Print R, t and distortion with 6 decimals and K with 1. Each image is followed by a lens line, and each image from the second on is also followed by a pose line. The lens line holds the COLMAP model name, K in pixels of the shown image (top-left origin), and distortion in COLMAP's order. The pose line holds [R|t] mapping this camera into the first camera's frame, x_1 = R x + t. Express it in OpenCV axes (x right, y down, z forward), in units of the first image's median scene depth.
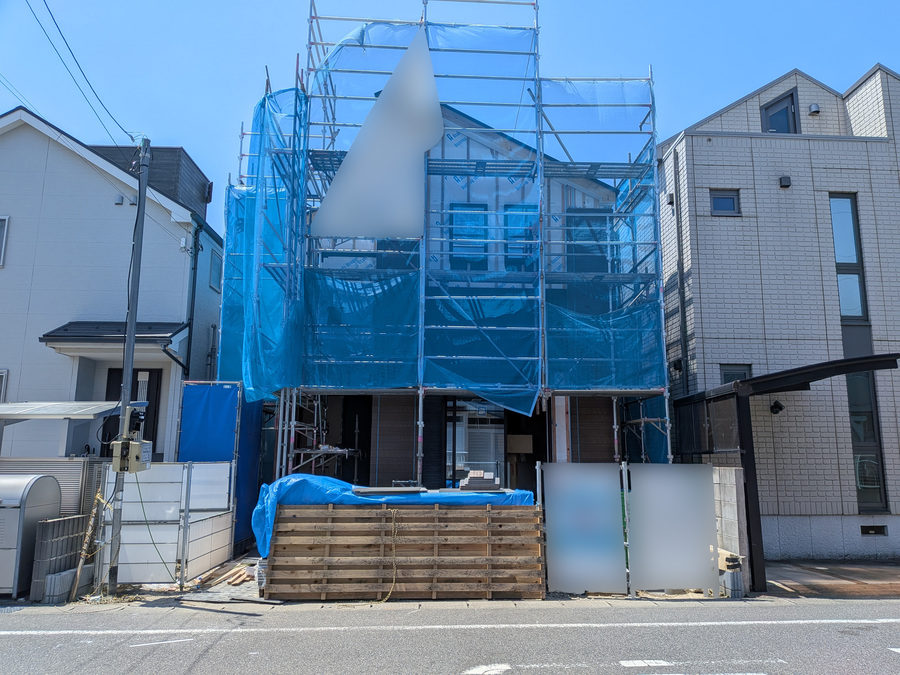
lens RADIAL K [[646.4, 0, 453.7], [0, 646.4, 344.8], [0, 0, 1]] dist [0.020117, -0.036412]
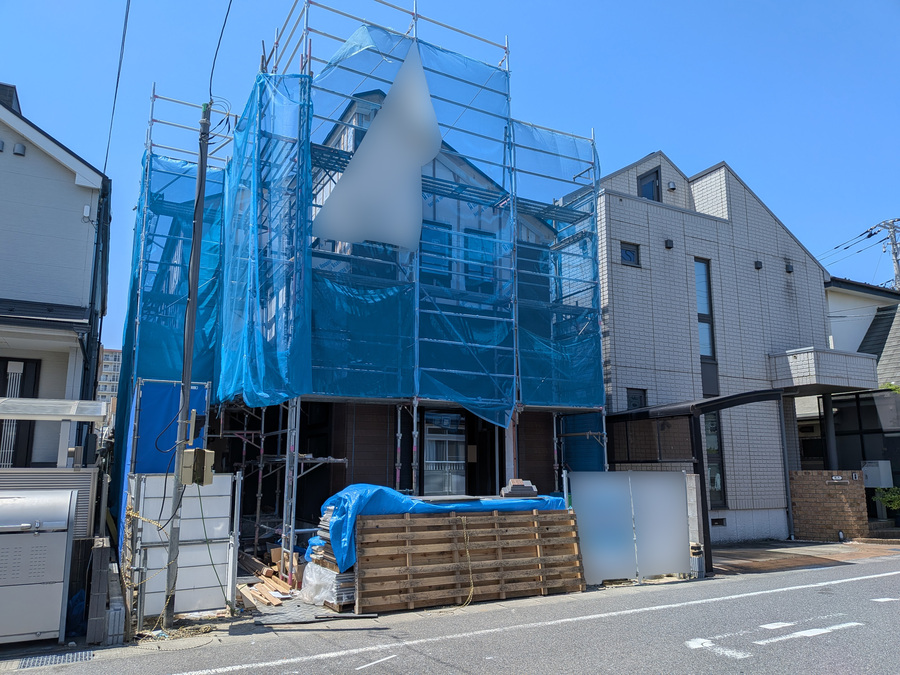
lens RADIAL K [[646.4, 0, 451.1], [0, 646.4, 353.3], [0, 0, 1]] dist [0.020117, -0.036412]
pose [[0.906666, 0.070505, 0.415917, -0.411579], [-0.070978, 0.997375, -0.014346, 0.005571], [-0.415836, -0.016514, 0.909290, 0.047411]]
